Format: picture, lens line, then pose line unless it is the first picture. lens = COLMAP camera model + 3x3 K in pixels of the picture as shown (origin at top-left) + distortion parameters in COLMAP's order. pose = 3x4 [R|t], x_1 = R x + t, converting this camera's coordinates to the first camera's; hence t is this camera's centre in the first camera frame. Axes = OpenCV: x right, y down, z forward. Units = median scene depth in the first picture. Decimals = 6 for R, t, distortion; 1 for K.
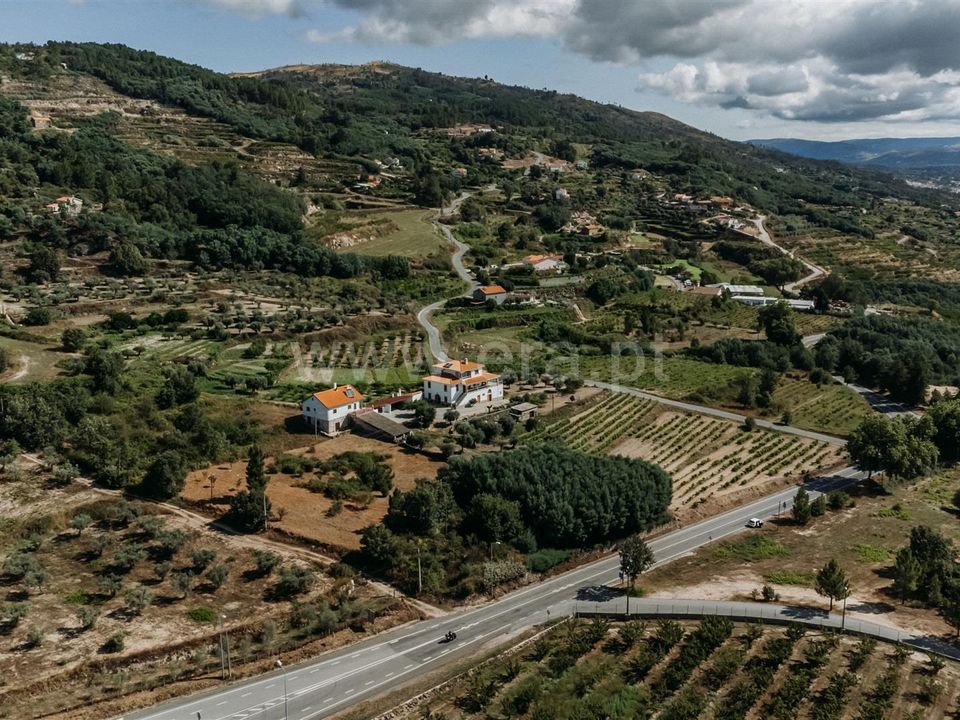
lens RADIAL K [[946.9, 0, 480.0], [0, 946.9, 360.0], [0, 0, 1]] dist [0.008952, 0.060115]
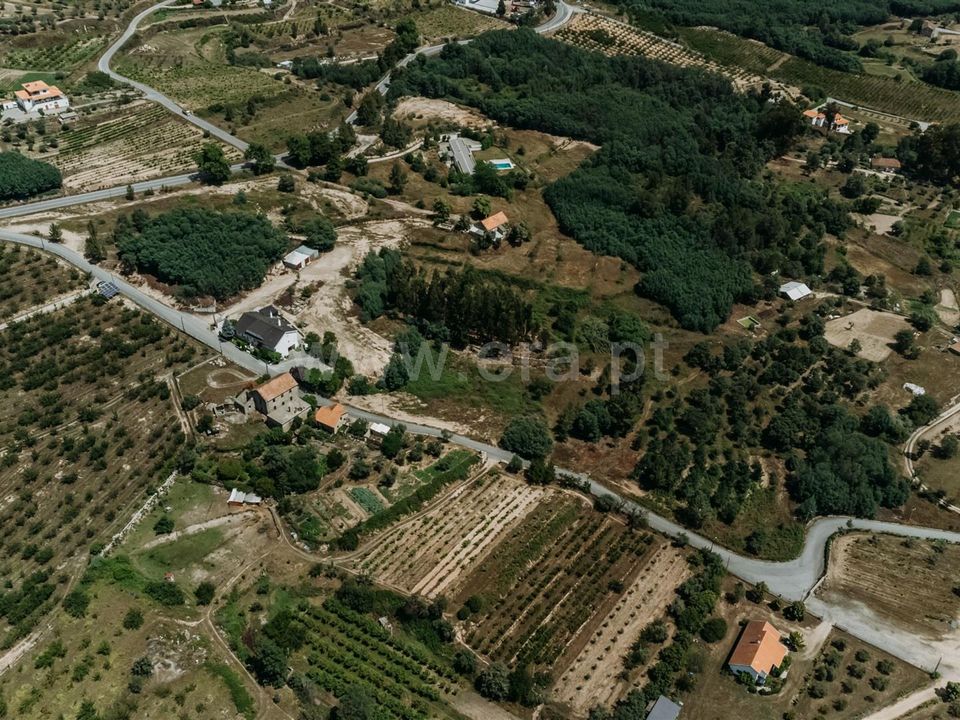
lens RADIAL K [[946.9, 0, 480.0], [0, 946.9, 360.0], [0, 0, 1]] dist [0.008952, 0.060115]
pose [[0.990236, 0.106580, -0.089850, 1.003836], [-0.061593, 0.912738, 0.403877, -0.296045], [0.125054, -0.394399, 0.910390, -0.693883]]
